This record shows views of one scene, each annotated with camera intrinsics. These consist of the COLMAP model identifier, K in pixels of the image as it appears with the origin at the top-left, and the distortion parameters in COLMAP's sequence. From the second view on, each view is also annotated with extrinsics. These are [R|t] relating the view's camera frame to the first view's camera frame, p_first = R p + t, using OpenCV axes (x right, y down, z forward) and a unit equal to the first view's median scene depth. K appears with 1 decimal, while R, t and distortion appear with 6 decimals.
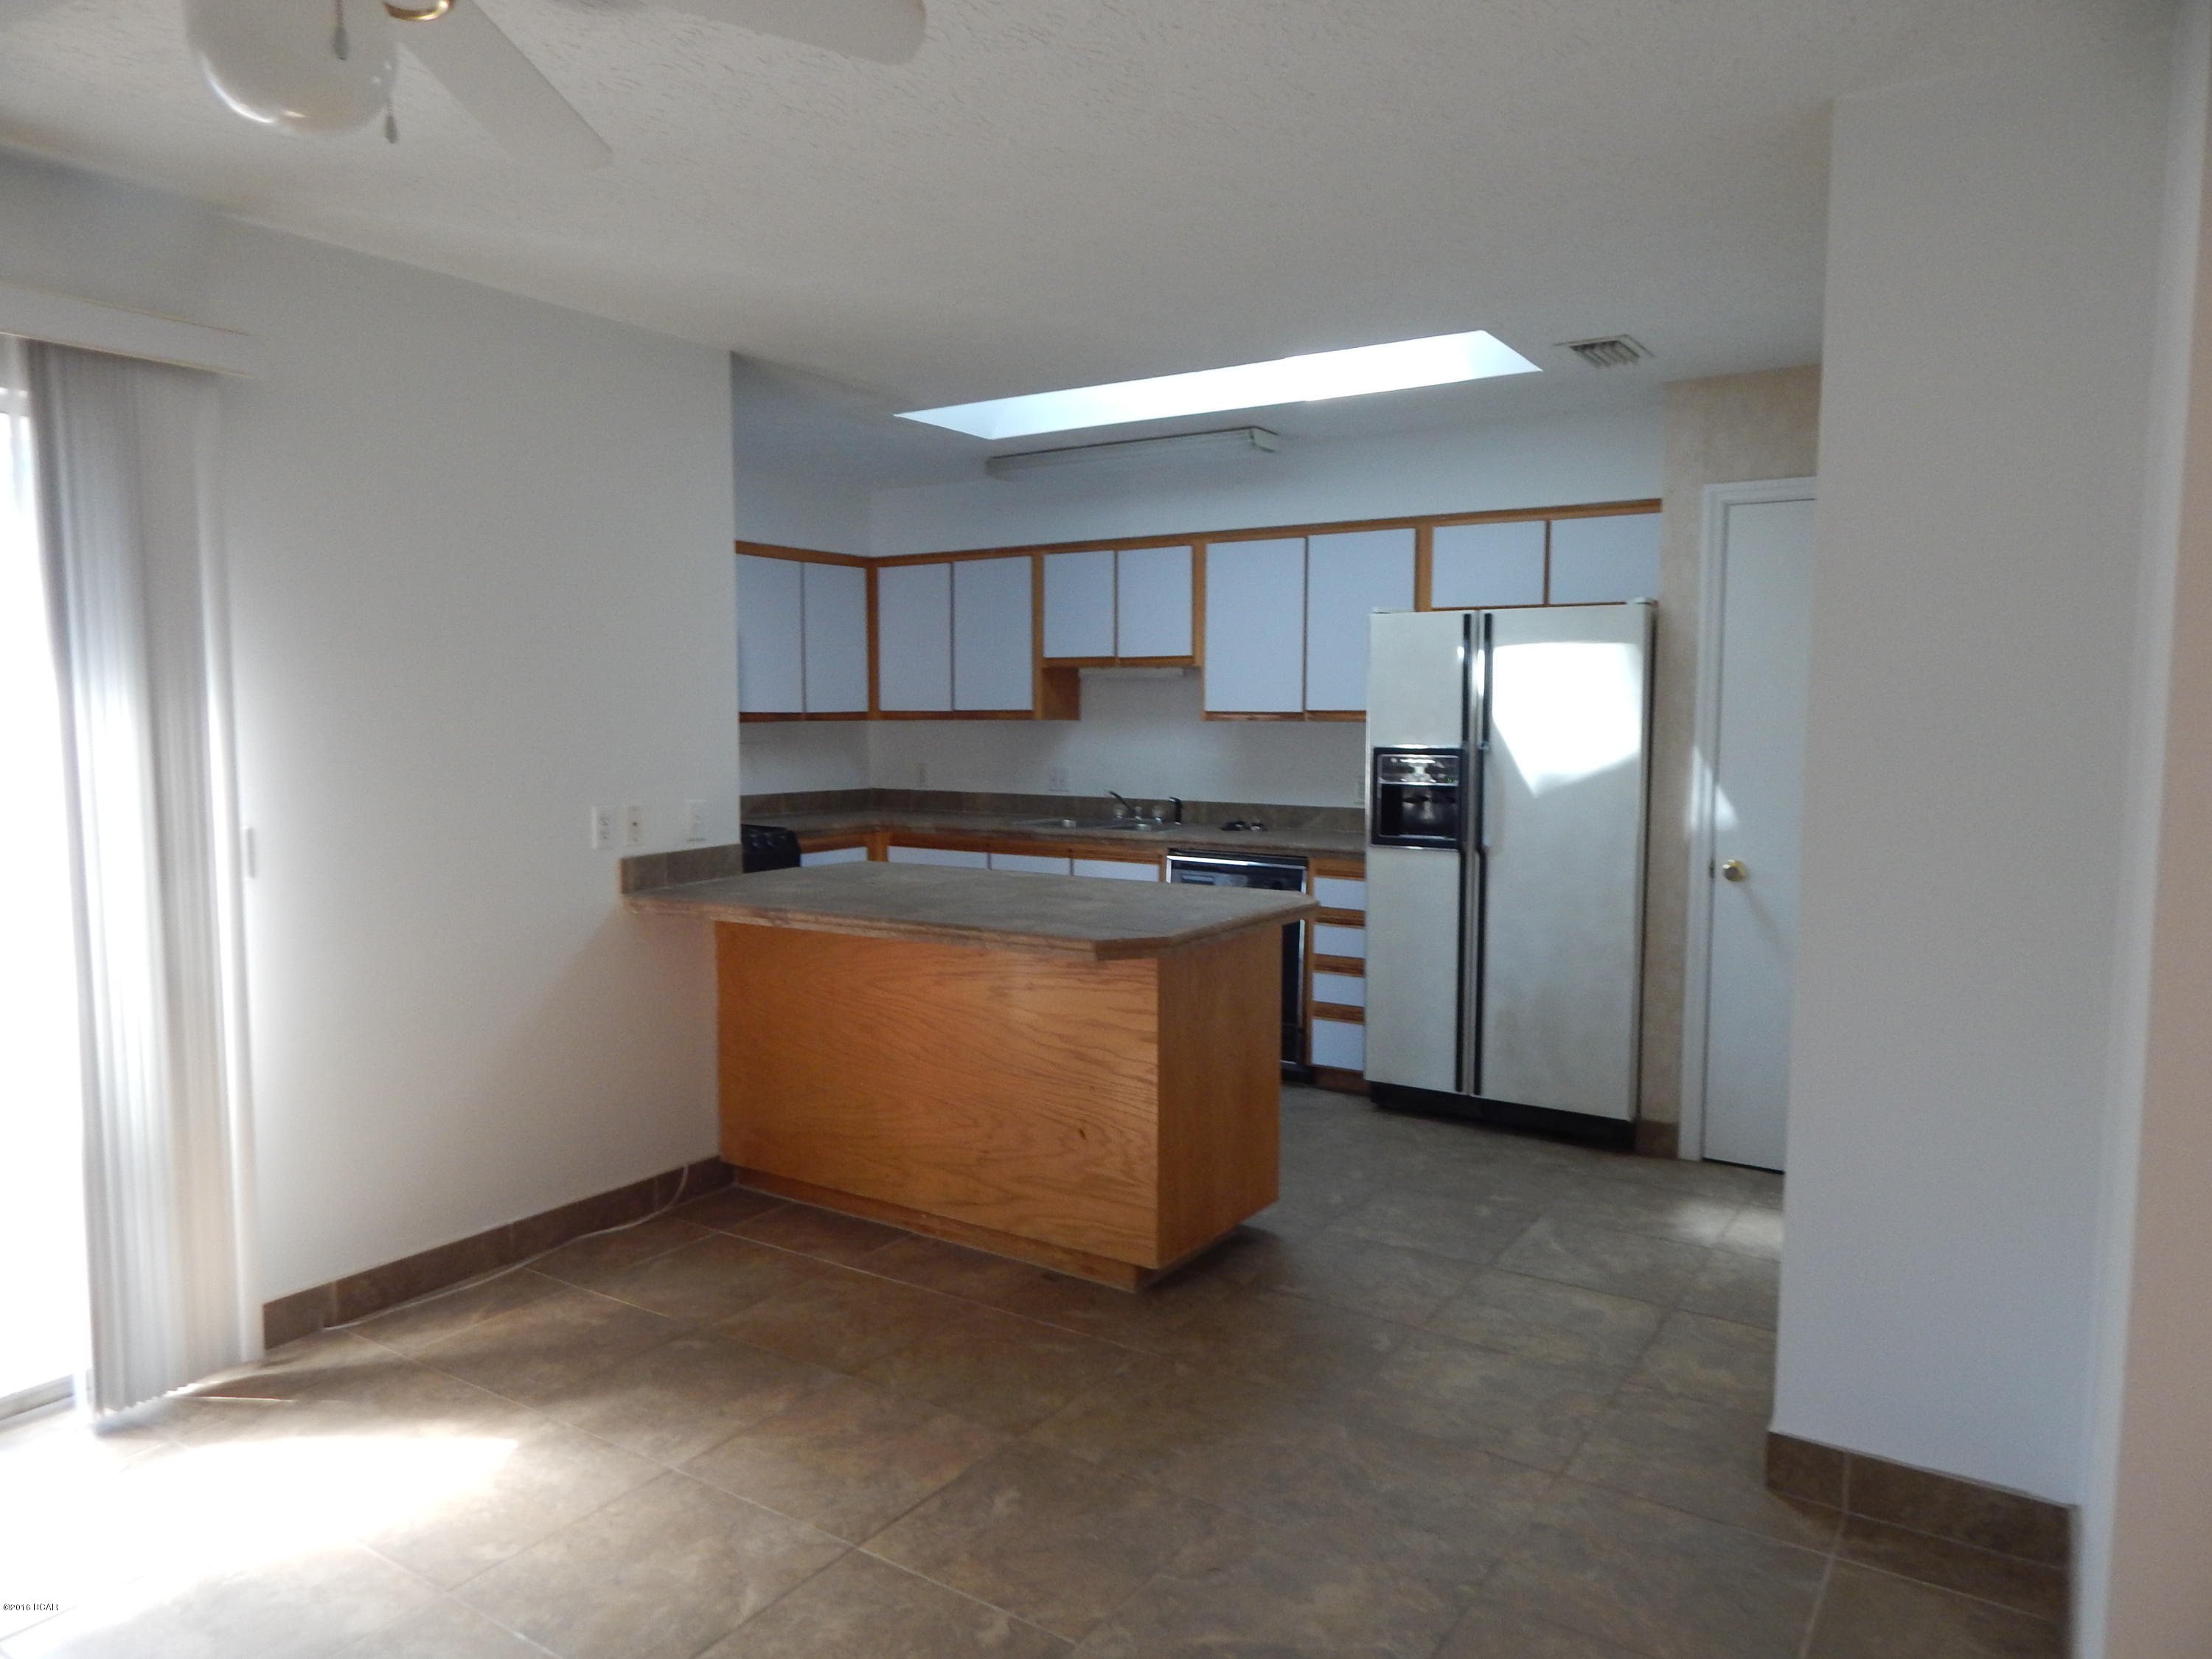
lens RADIAL K [[1466.6, 0, 1106.0], [0, 1466.6, 829.5], [0, 0, 1]] dist [0.026782, -0.000110]
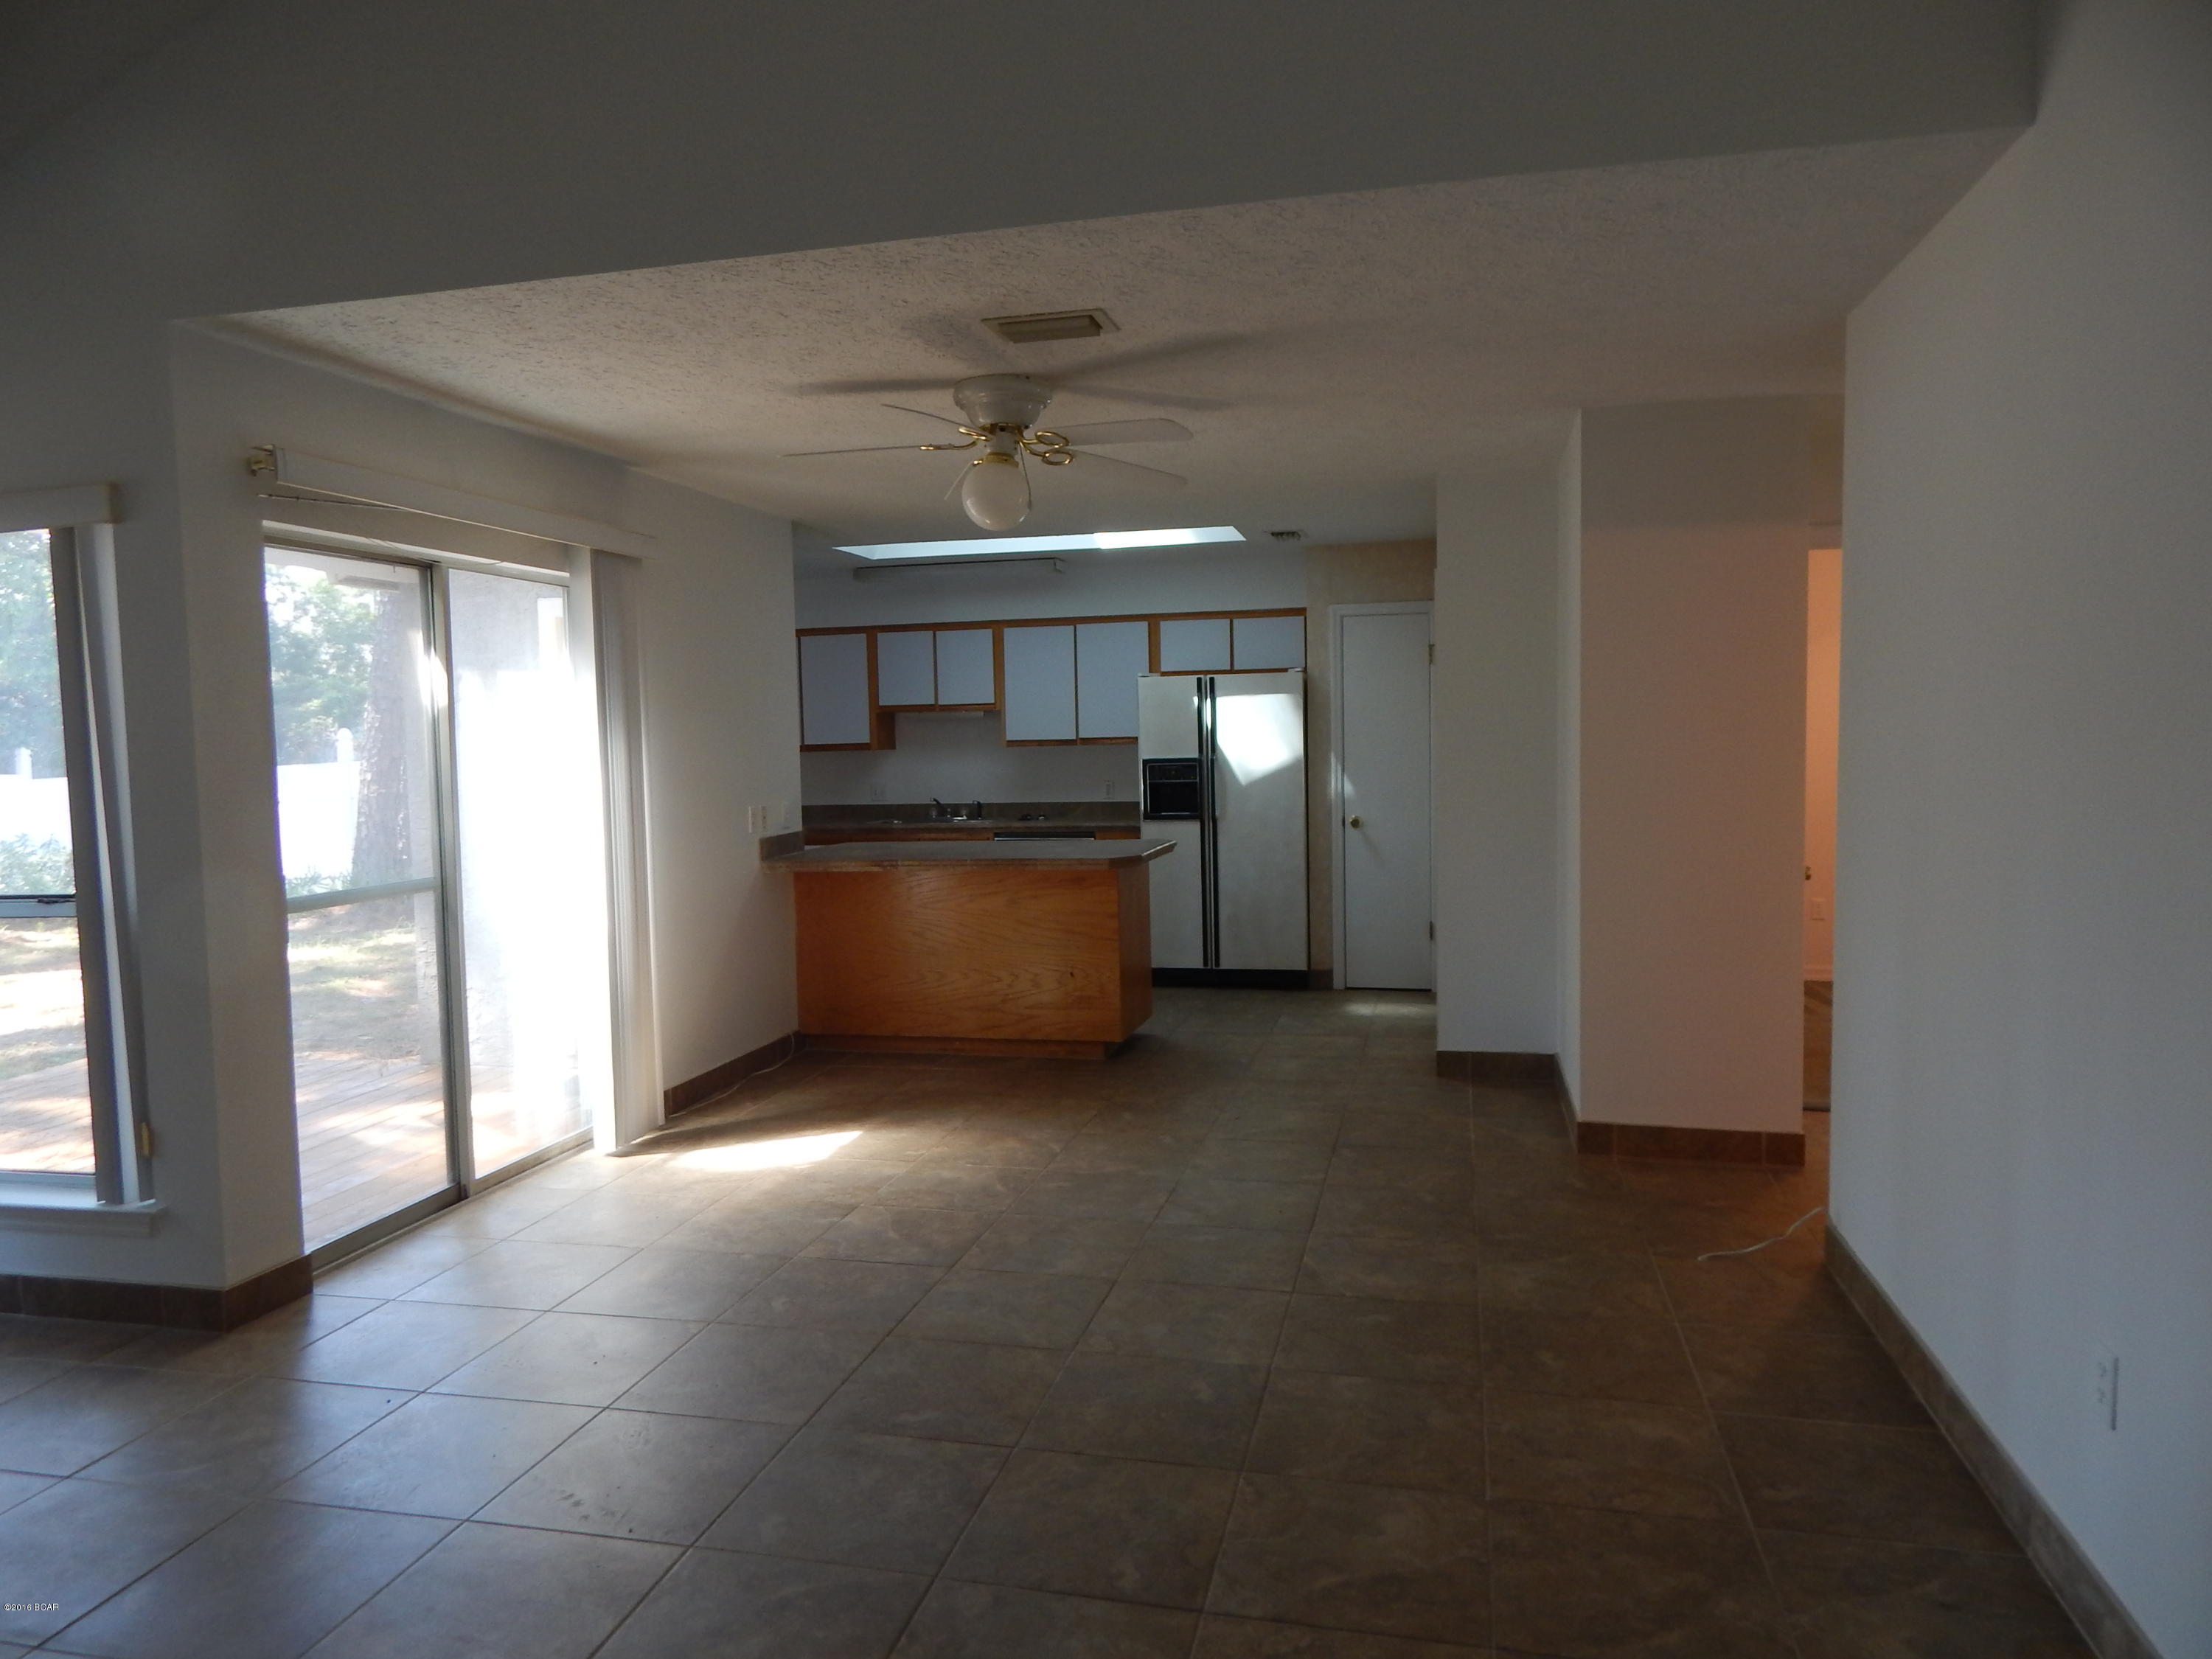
lens RADIAL K [[1459.3, 0, 1106.0], [0, 1459.3, 829.5], [0, 0, 1]] dist [0.030716, -0.000738]
pose [[0.938415, -0.045110, 0.342553, -0.424169], [0.052860, 0.998513, -0.013318, 0.041757], [-0.341442, 0.030605, 0.939404, -0.508085]]
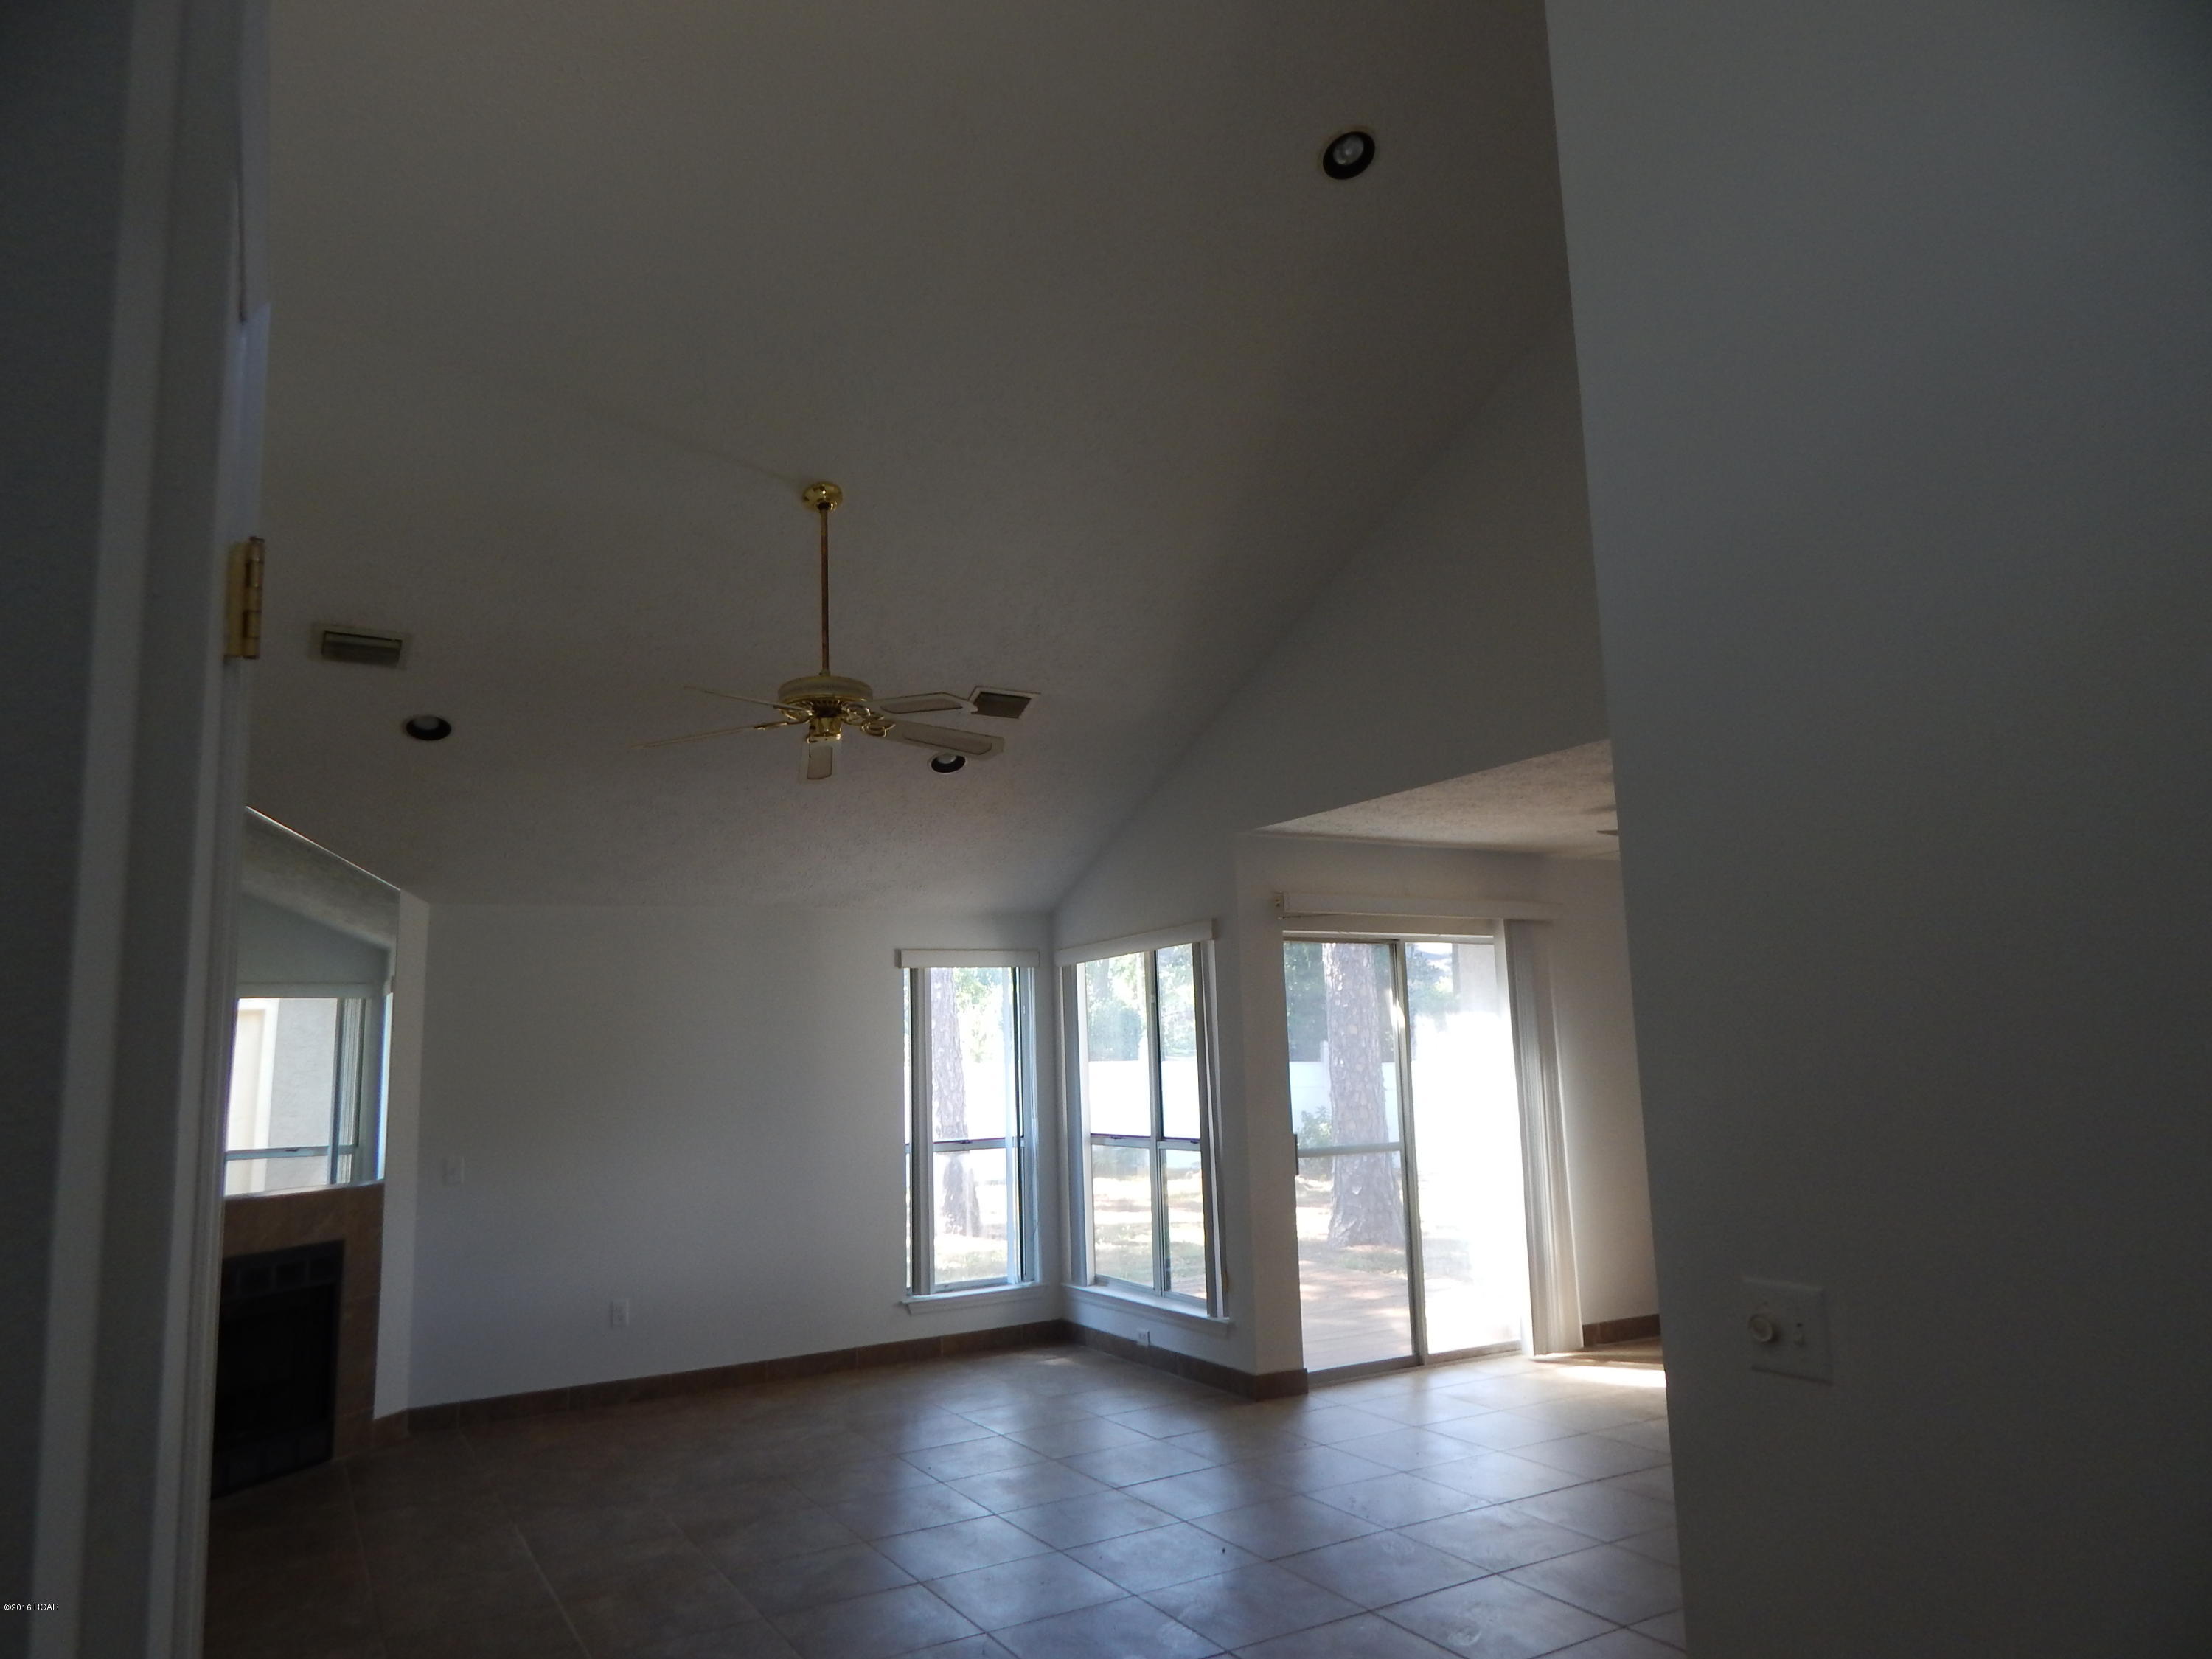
lens RADIAL K [[1412.9, 0, 1106.0], [0, 1412.9, 829.5], [0, 0, 1]] dist [-0.002595, -0.001190]
pose [[0.896975, -0.095731, -0.431592, -0.141725], [-0.011452, 0.970913, -0.239158, 0.072887], [0.441933, 0.219461, 0.869788, -0.875498]]
